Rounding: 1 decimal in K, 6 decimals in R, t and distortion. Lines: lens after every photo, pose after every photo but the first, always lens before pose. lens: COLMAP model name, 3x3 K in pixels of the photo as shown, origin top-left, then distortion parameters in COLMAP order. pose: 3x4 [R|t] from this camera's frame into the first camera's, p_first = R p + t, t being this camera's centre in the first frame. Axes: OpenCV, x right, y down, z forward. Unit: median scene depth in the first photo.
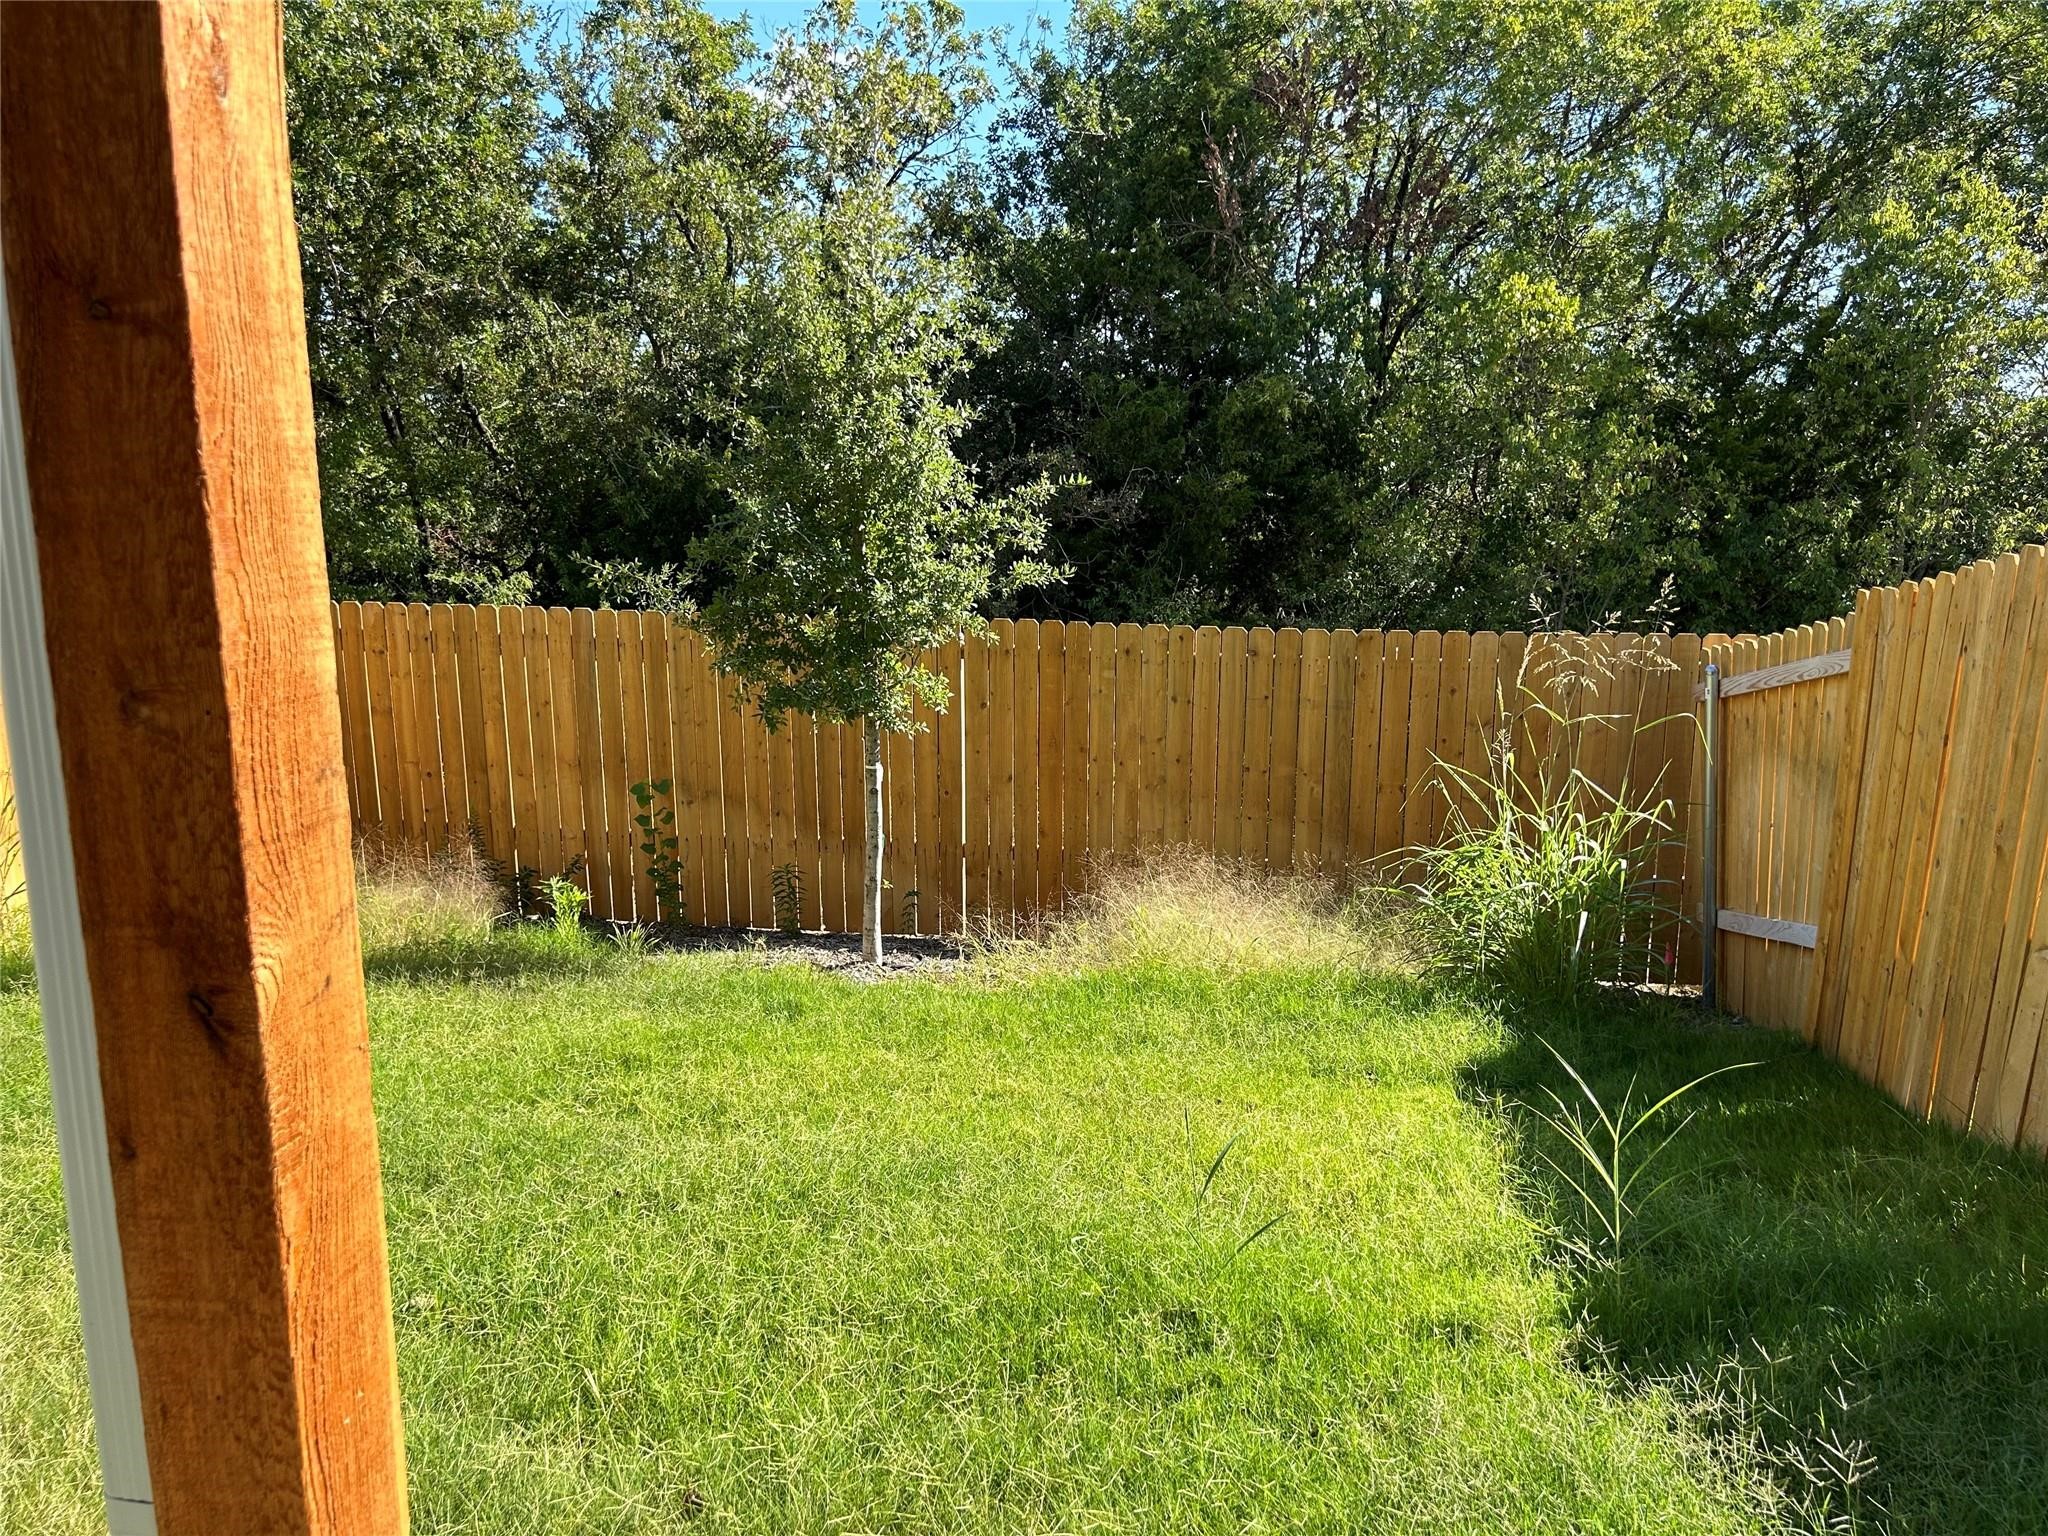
lens RADIAL K [[1540.9, 0, 1024.0], [0, 1540.9, 768.0], [0, 0, 1]] dist [0.068777, -0.112671]
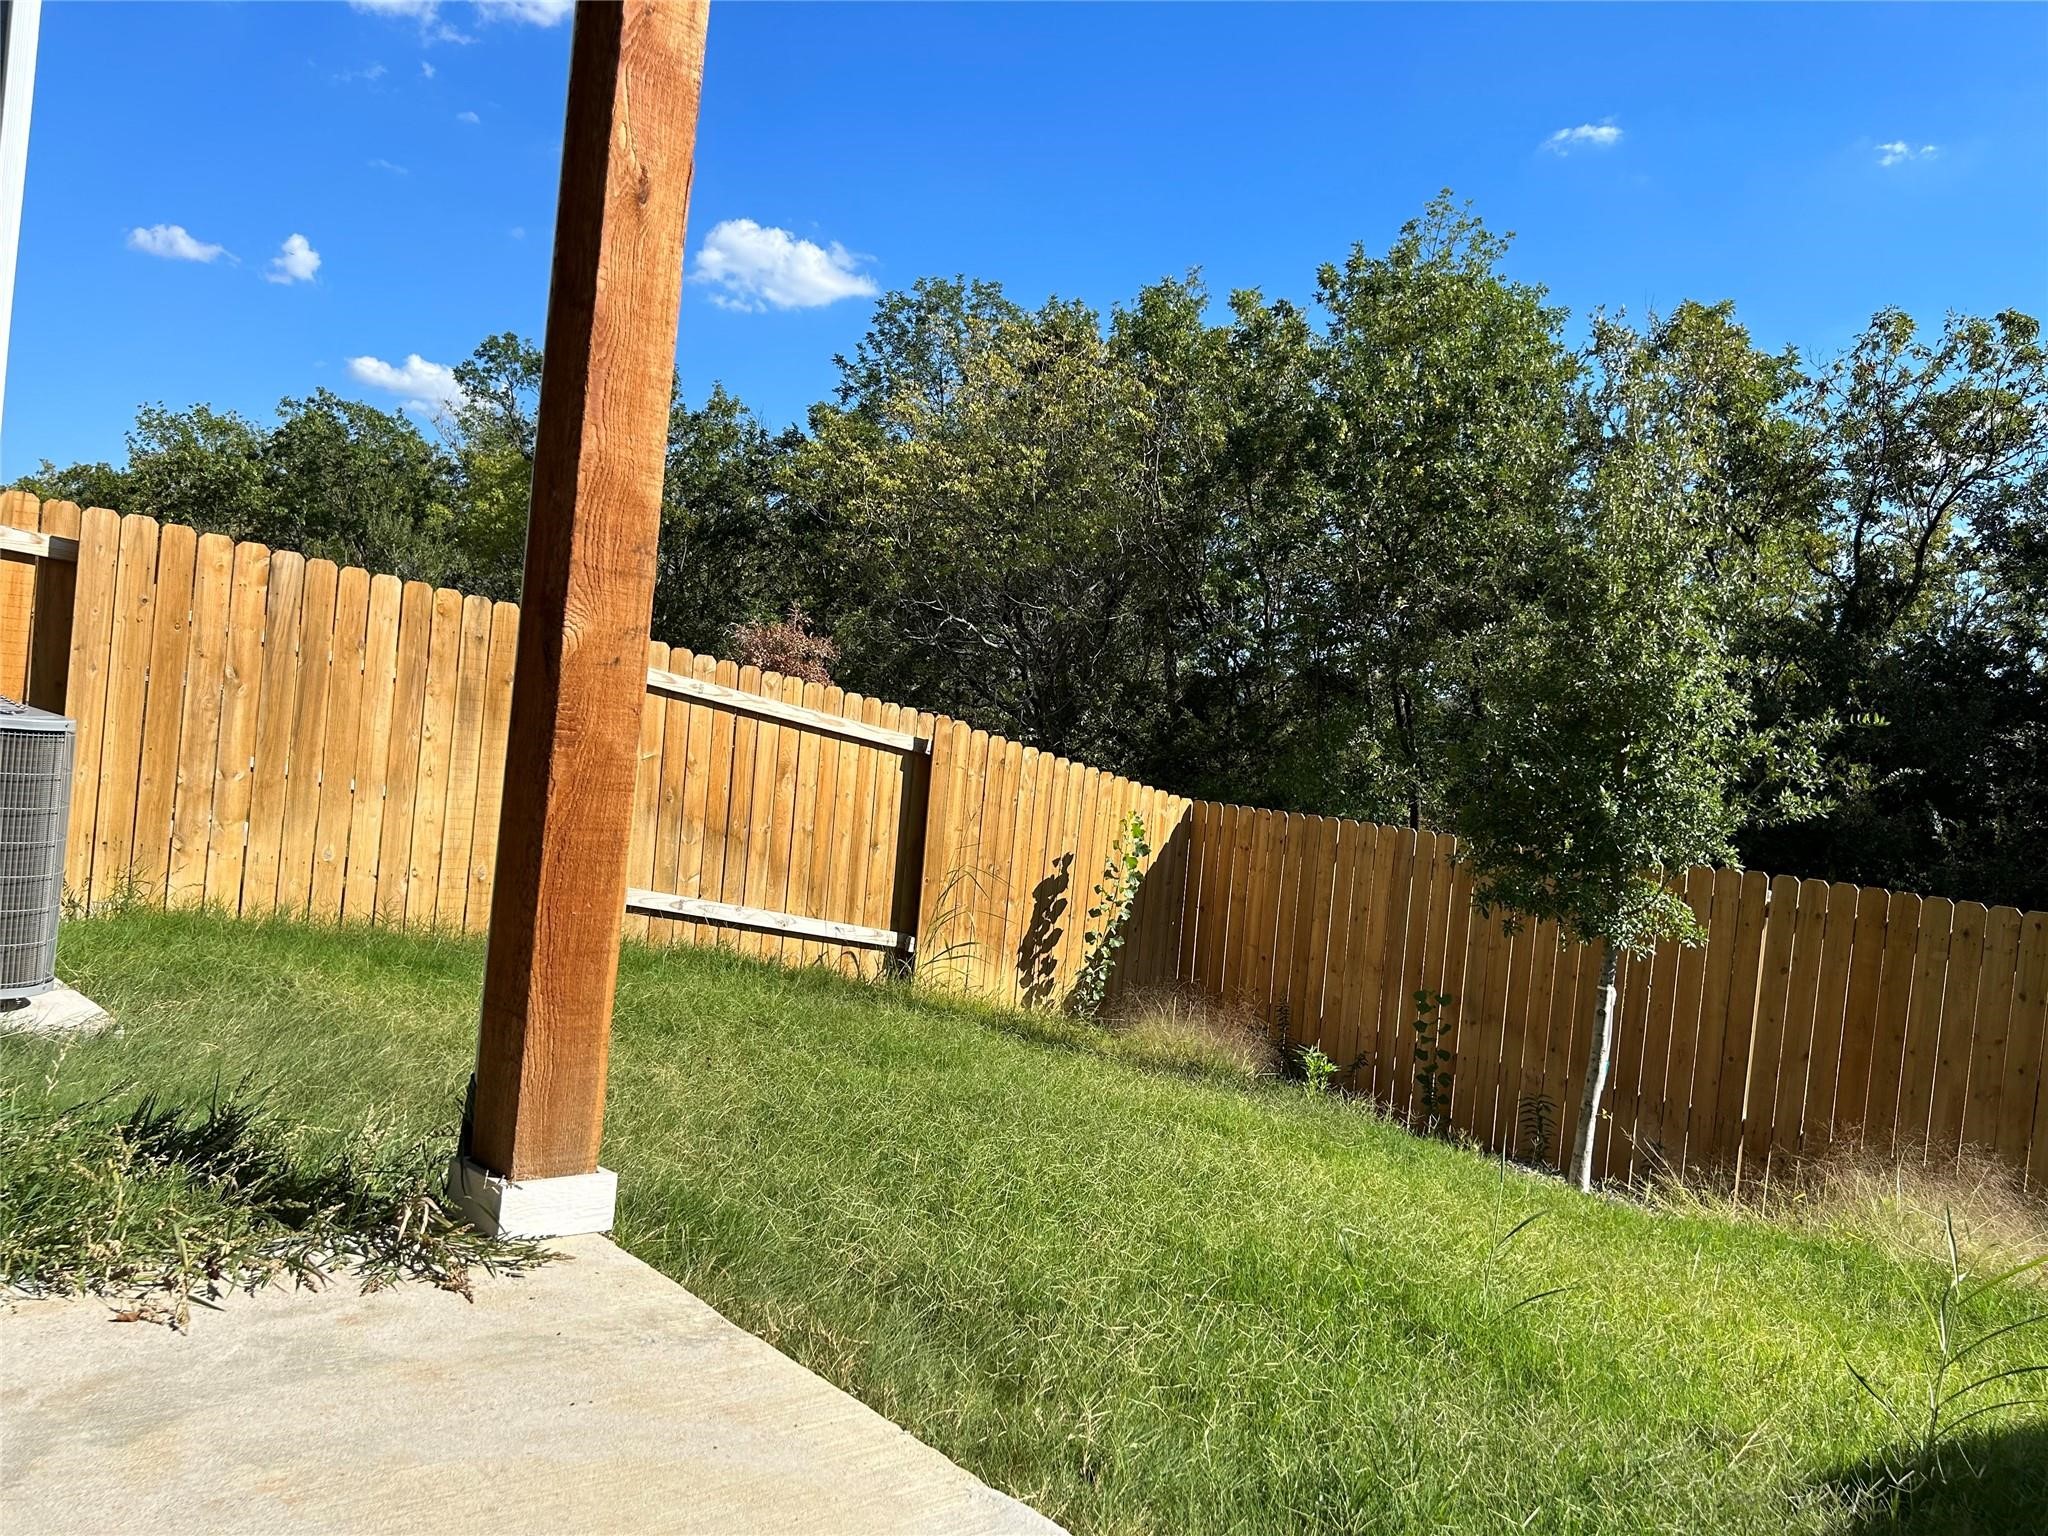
lens RADIAL K [[1550.5, 0, 1024.0], [0, 1550.5, 768.0], [0, 0, 1]] dist [0.010567, -0.001545]
pose [[0.777777, 0.083052, -0.623029, 0.182406], [-0.217104, 0.965722, -0.142294, 0.070706], [0.589854, 0.245935, 0.769147, -0.014741]]
